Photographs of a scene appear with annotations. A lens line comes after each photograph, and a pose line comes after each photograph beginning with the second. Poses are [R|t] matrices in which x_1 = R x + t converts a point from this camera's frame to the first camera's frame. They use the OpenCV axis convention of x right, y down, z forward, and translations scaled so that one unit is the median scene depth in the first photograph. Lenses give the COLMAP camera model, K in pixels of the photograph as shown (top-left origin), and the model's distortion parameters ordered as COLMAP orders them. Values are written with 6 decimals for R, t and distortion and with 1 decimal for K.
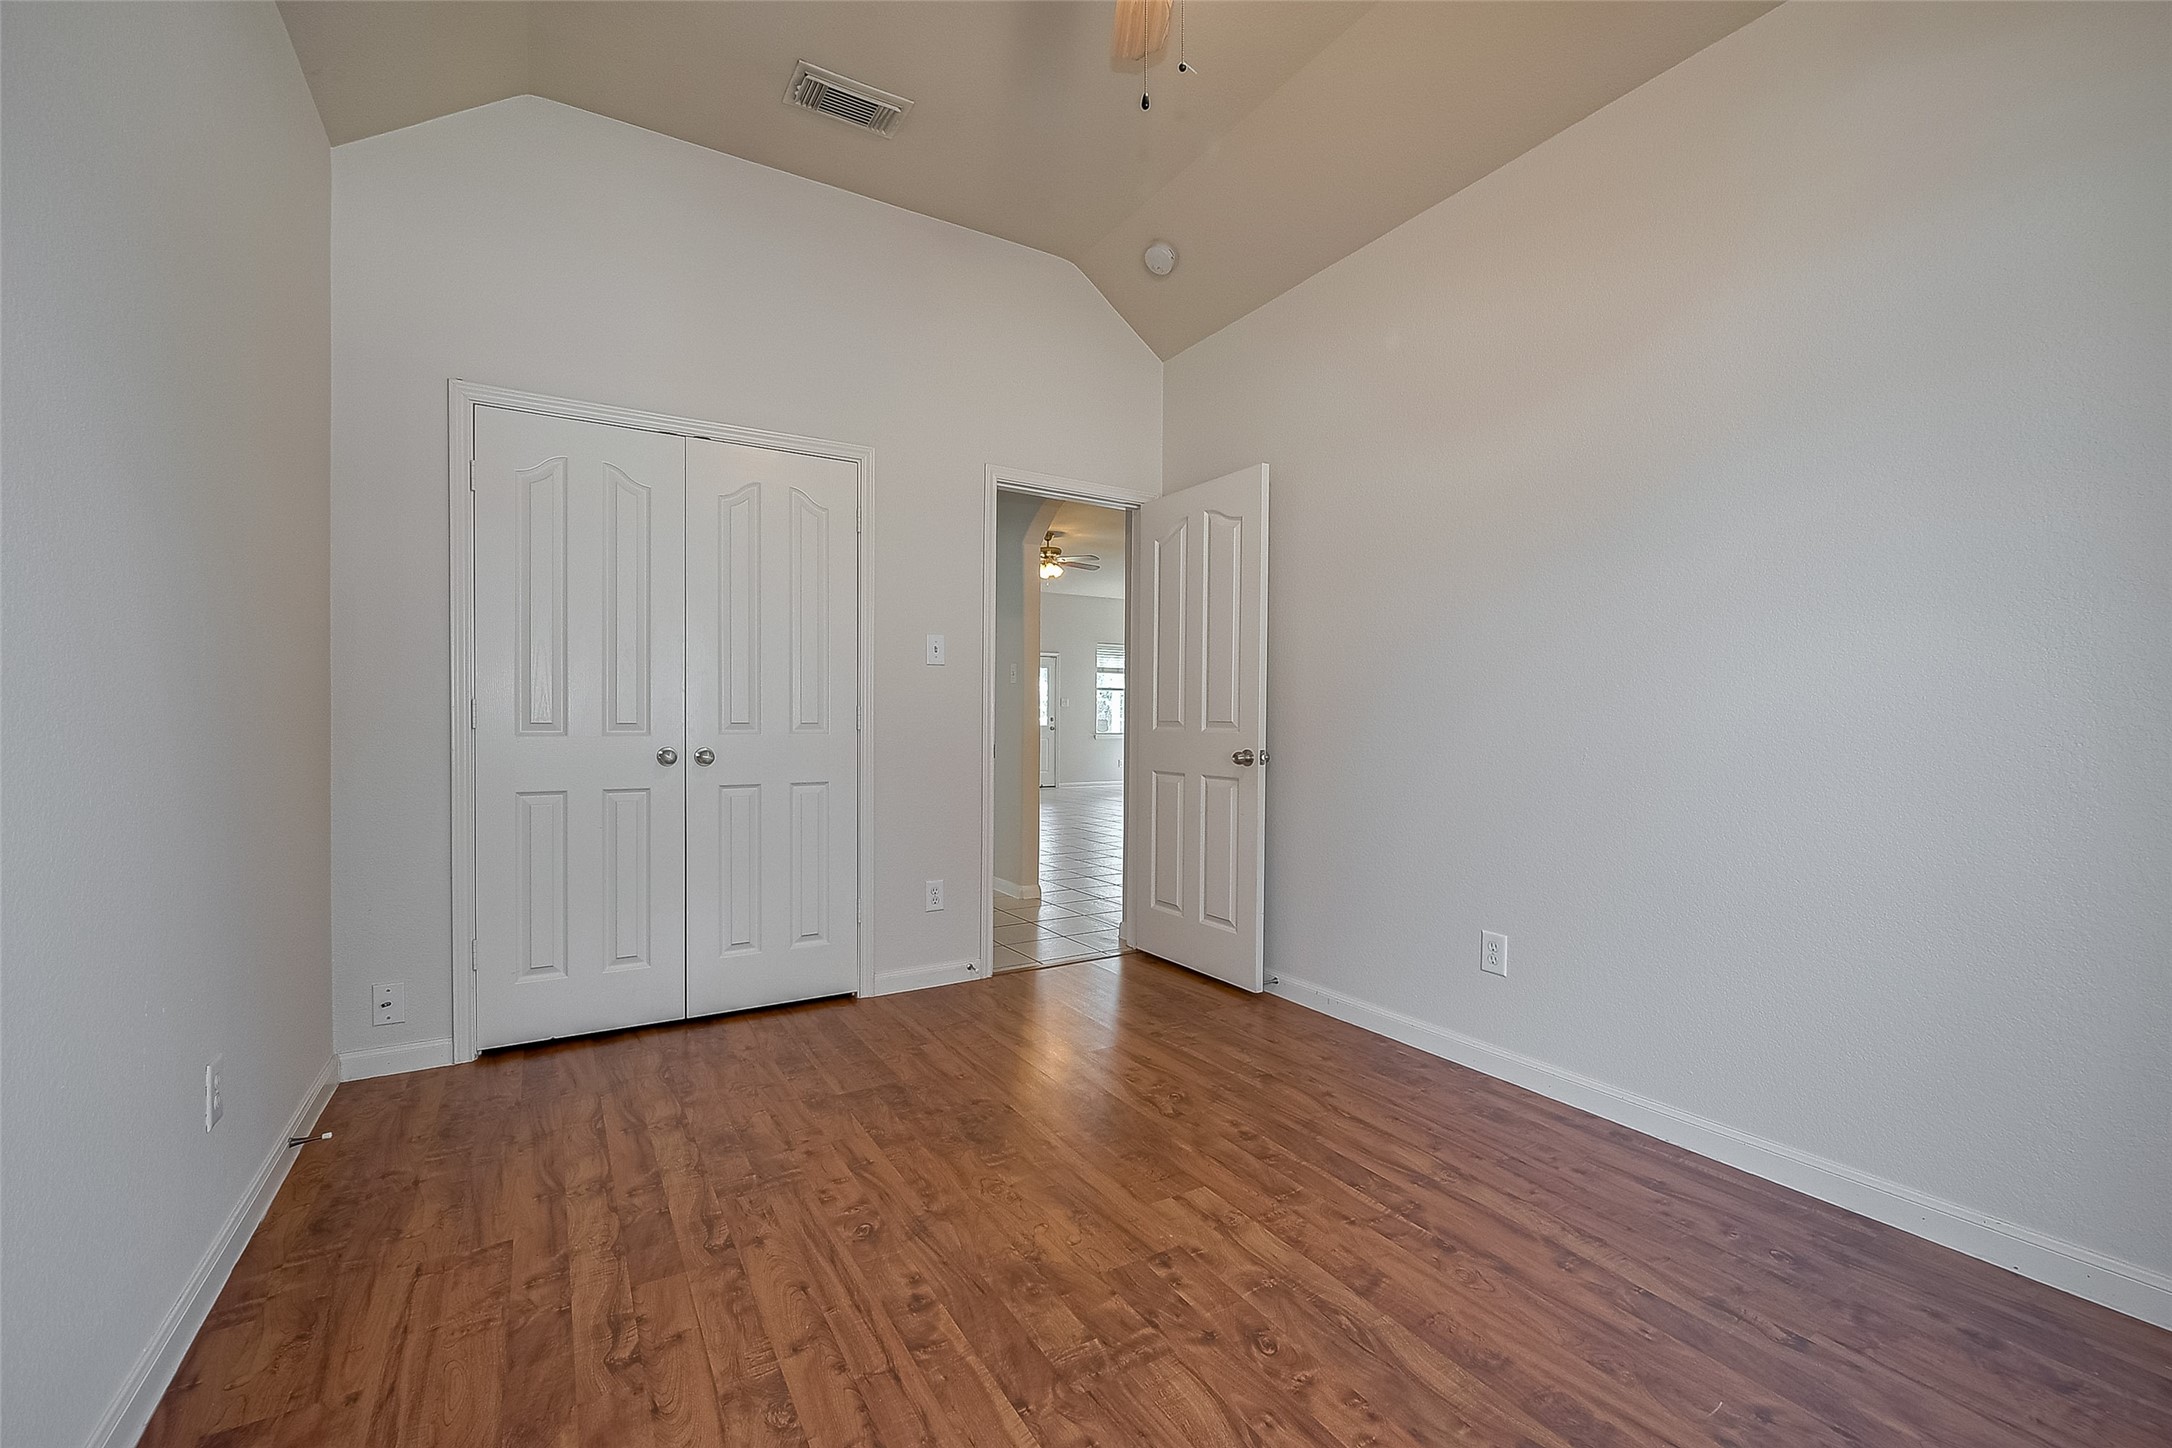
lens RADIAL K [[862.7, 0, 1066.1], [0, 862.7, 723.9], [0, 0, 1]] dist [0.001183, -0.000388]
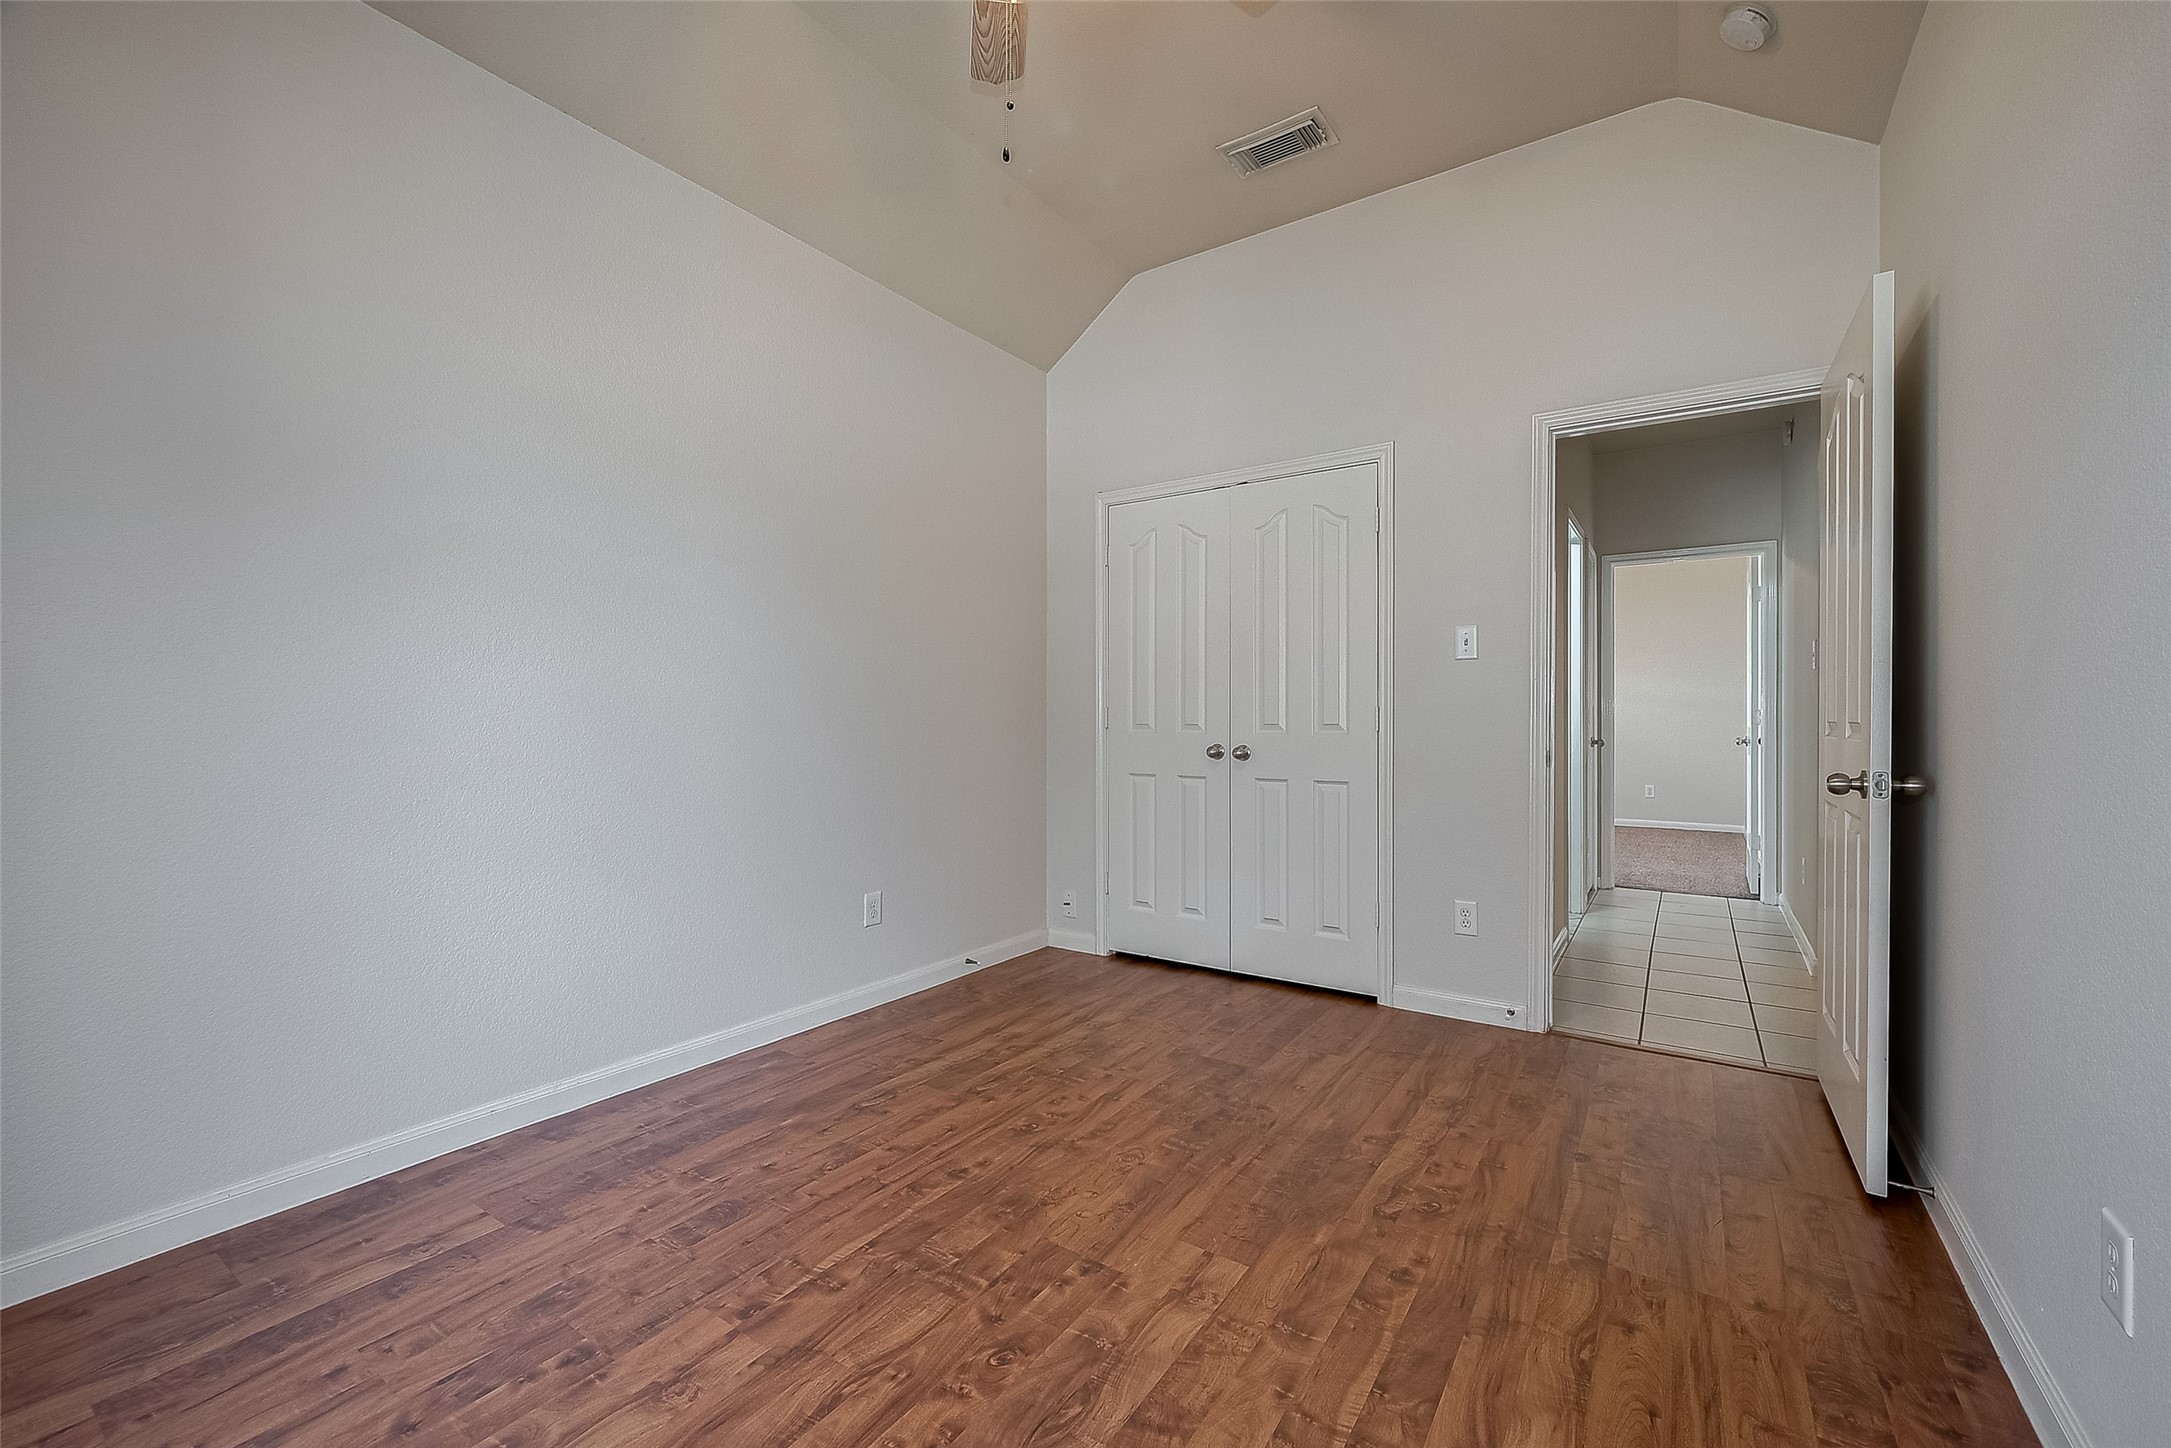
lens RADIAL K [[836.4, 0, 1083.1], [0, 836.4, 714.3], [0, 0, 1]] dist [0.000680, 0.000005]
pose [[0.452487, -0.010990, -0.891703, 0.735203], [0.000235, 0.999925, -0.012205, -0.002166], [0.891771, 0.005313, 0.452456, 0.419383]]
